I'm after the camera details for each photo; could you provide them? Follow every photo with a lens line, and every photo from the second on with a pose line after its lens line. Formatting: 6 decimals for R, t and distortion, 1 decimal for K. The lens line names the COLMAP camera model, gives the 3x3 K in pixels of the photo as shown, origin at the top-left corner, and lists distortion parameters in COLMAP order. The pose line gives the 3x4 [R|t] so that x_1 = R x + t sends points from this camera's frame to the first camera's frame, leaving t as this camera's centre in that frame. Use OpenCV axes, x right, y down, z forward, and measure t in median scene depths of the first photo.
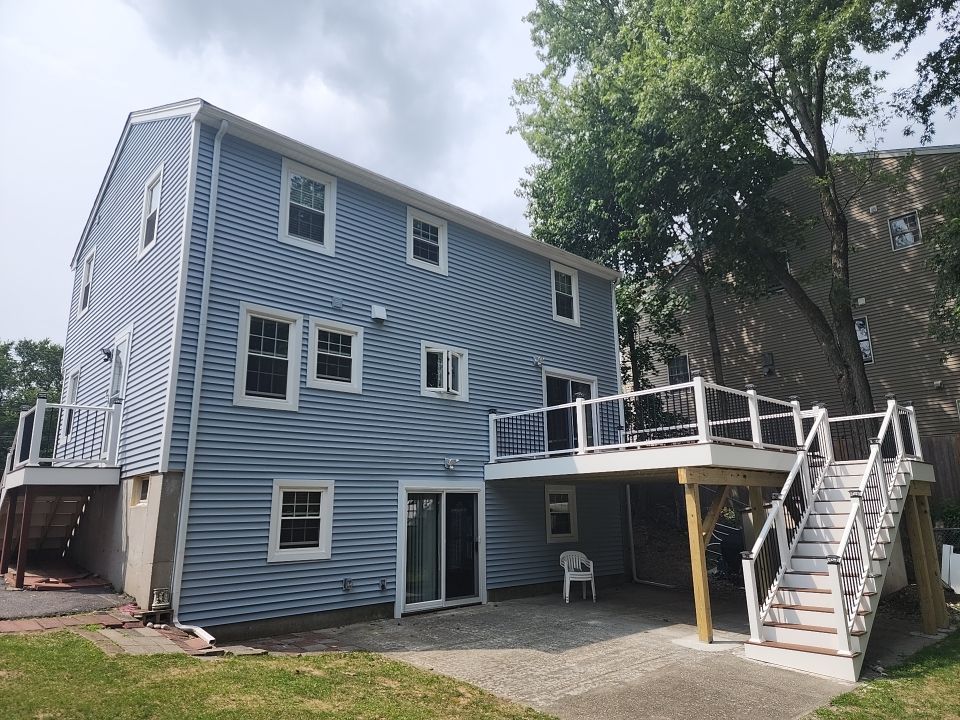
lens RADIAL K [[626.0, 0, 501.3], [0, 626.0, 361.4], [0, 0, 1]] dist [0.027443, -0.001899]
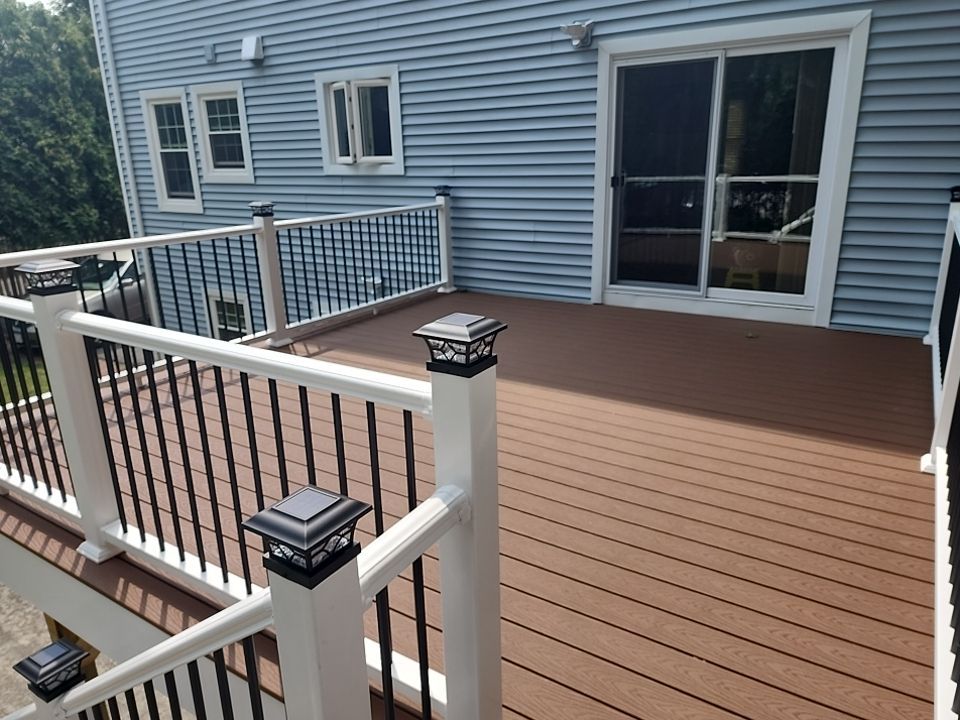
lens RADIAL K [[650.6, 0, 488.0], [0, 650.6, 343.5], [0, 0, 1]] dist [0.037232, -0.003705]
pose [[0.251411, 0.283529, -0.925421, 0.593904], [0.240790, 0.907749, 0.343530, 0.024160], [0.937450, -0.309199, 0.159947, 1.051370]]
